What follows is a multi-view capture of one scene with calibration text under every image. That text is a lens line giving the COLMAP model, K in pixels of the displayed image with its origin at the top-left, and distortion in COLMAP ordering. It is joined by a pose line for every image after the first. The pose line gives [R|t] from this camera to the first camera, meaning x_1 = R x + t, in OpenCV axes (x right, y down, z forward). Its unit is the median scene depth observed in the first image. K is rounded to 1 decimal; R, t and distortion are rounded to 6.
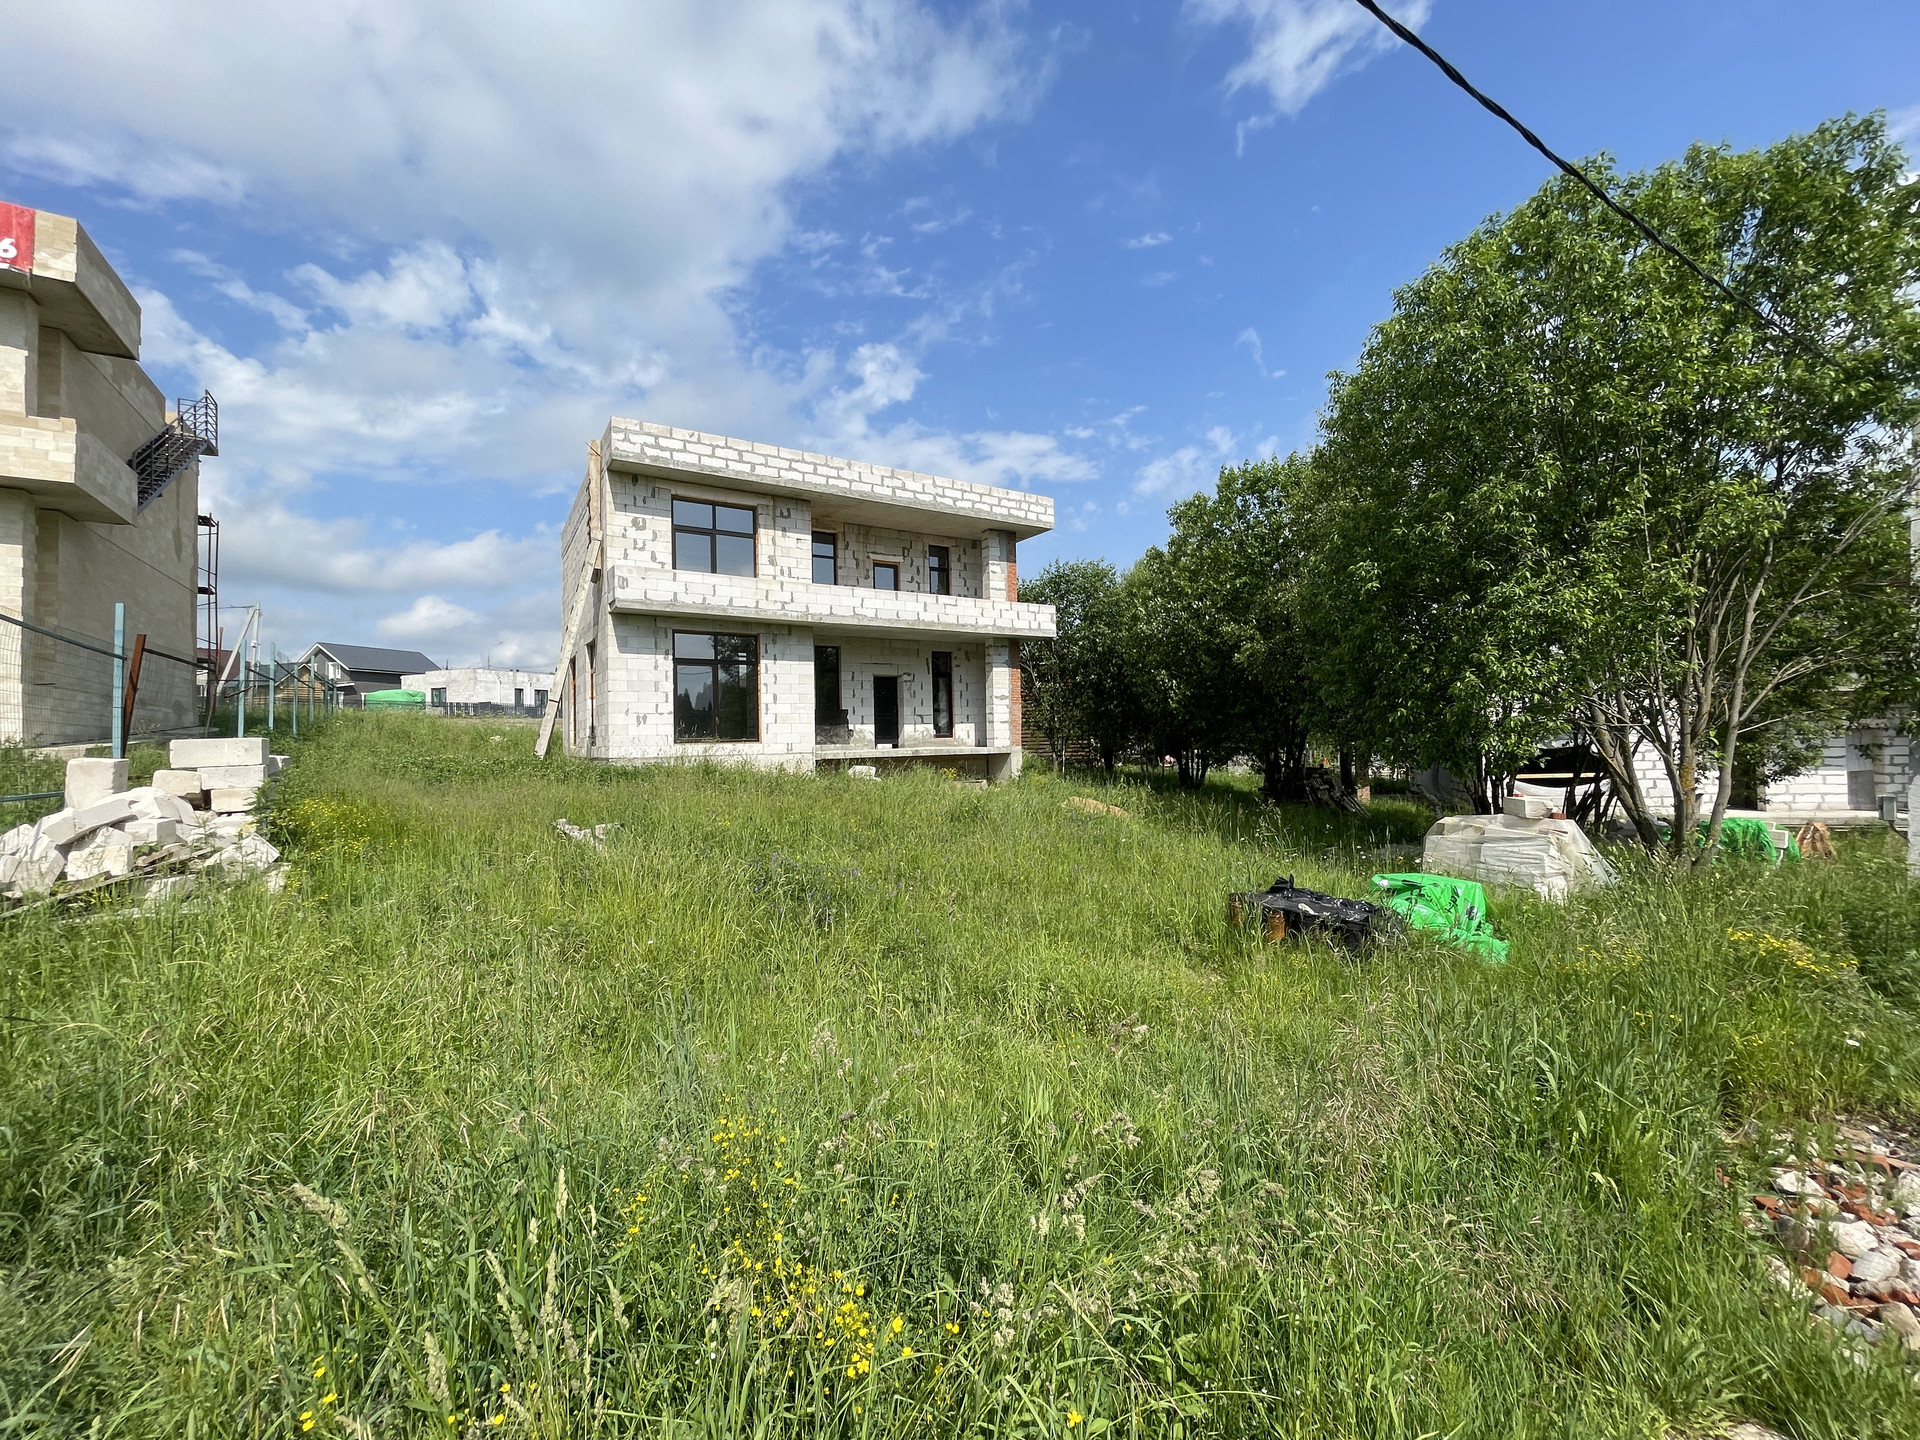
lens RADIAL K [[782.8, 0, 963.8], [0, 782.8, 724.0], [0, 0, 1]] dist [-0.003425, -0.000254]
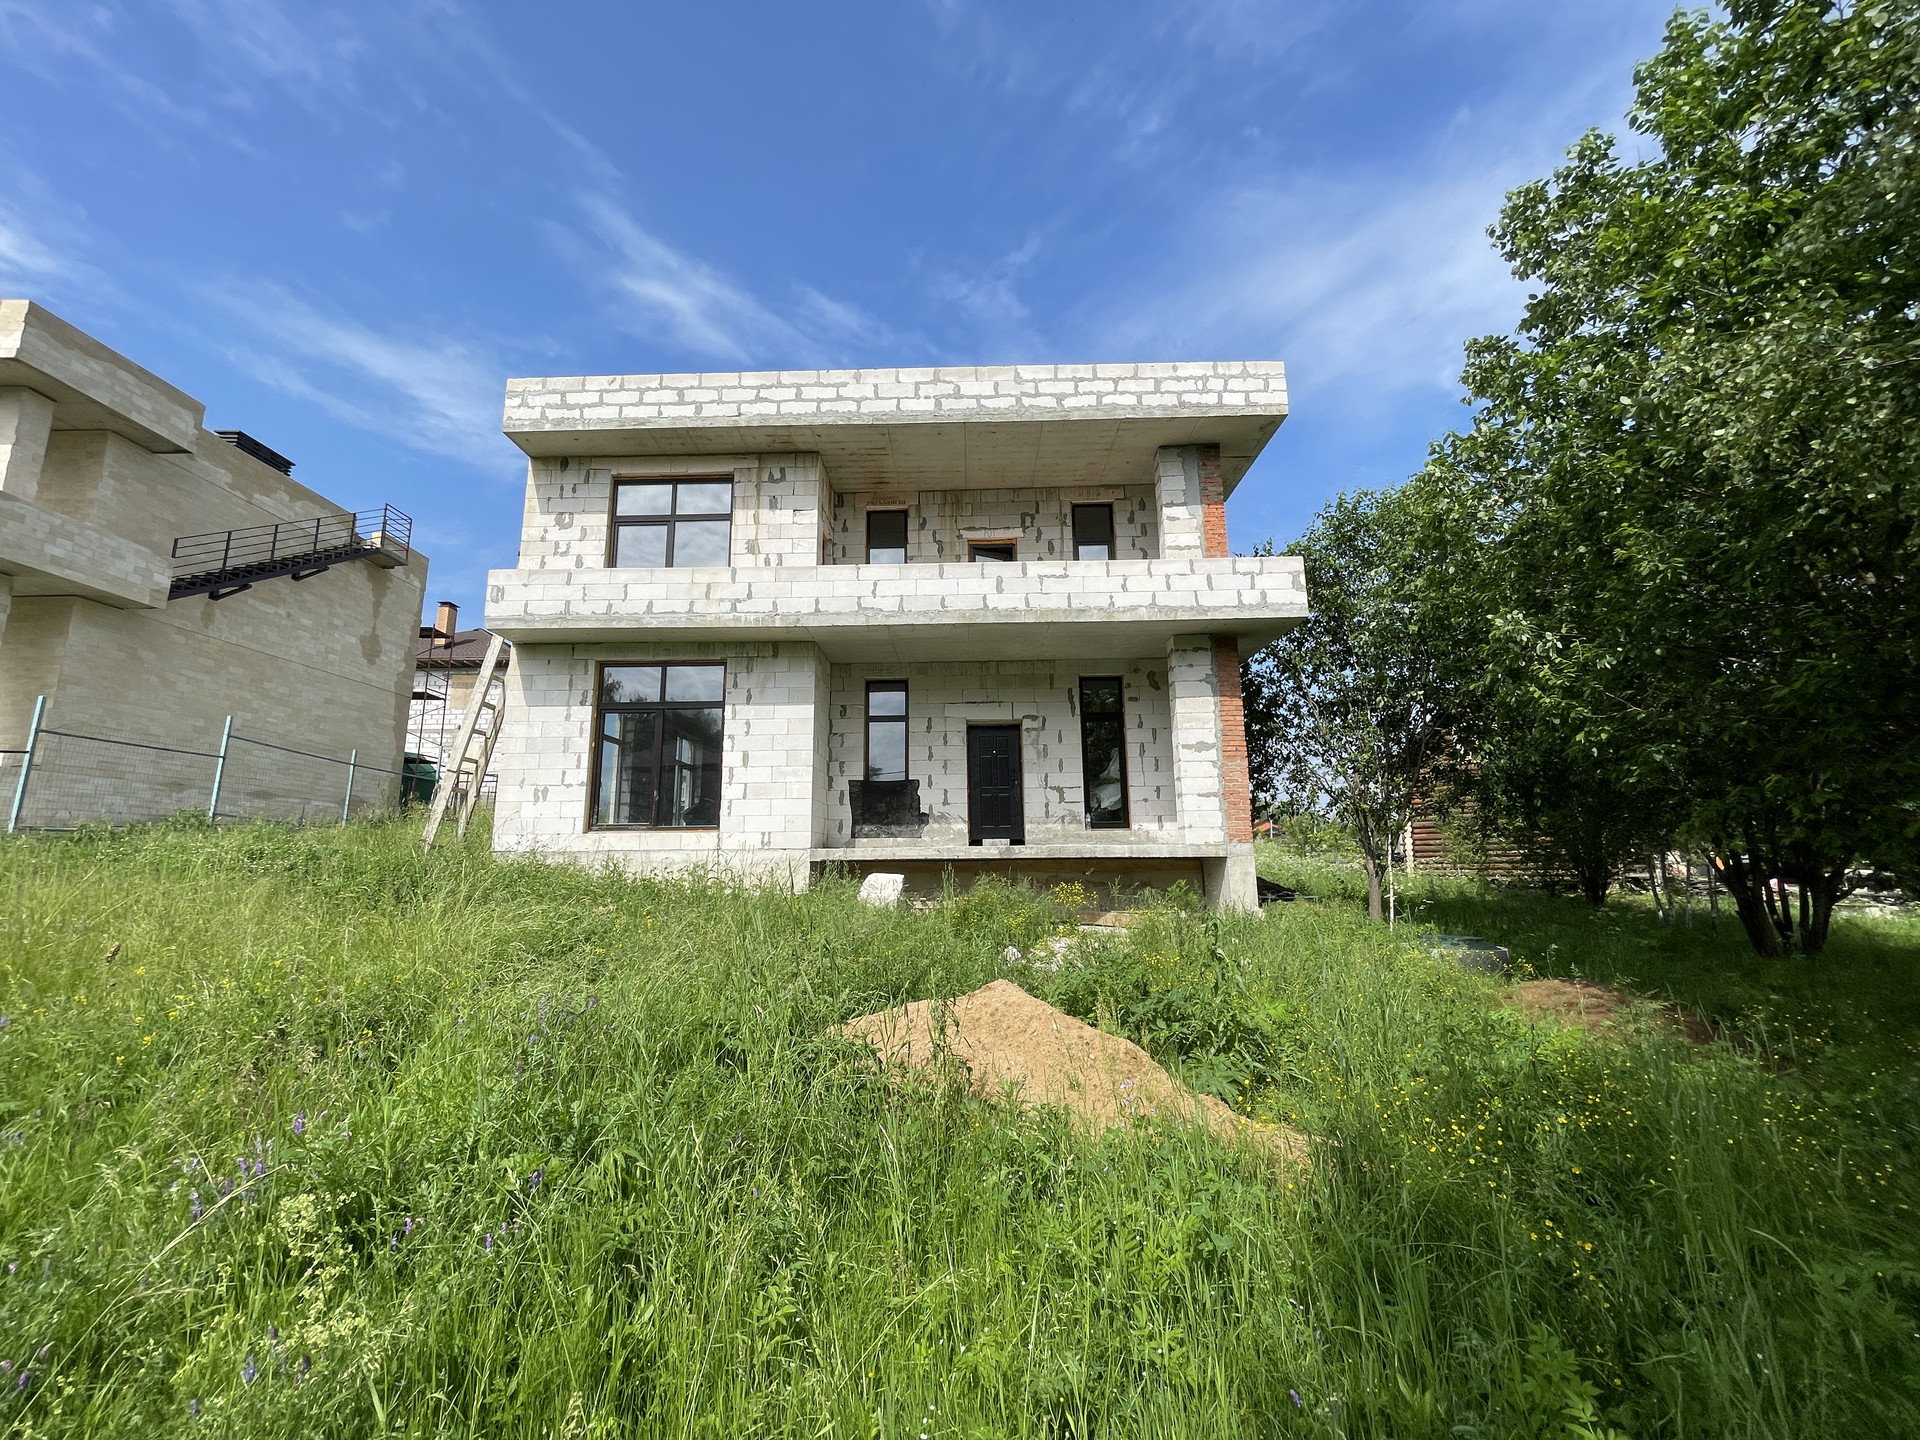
lens RADIAL K [[782.8, 0, 947.2], [0, 782.8, 714.7], [0, 0, 1]] dist [-0.003425, -0.000254]
pose [[0.830627, -0.093032, -0.549002, 0.224938], [0.003471, 0.986790, -0.161967, 0.032591], [0.556818, 0.132629, 0.819978, 0.562237]]
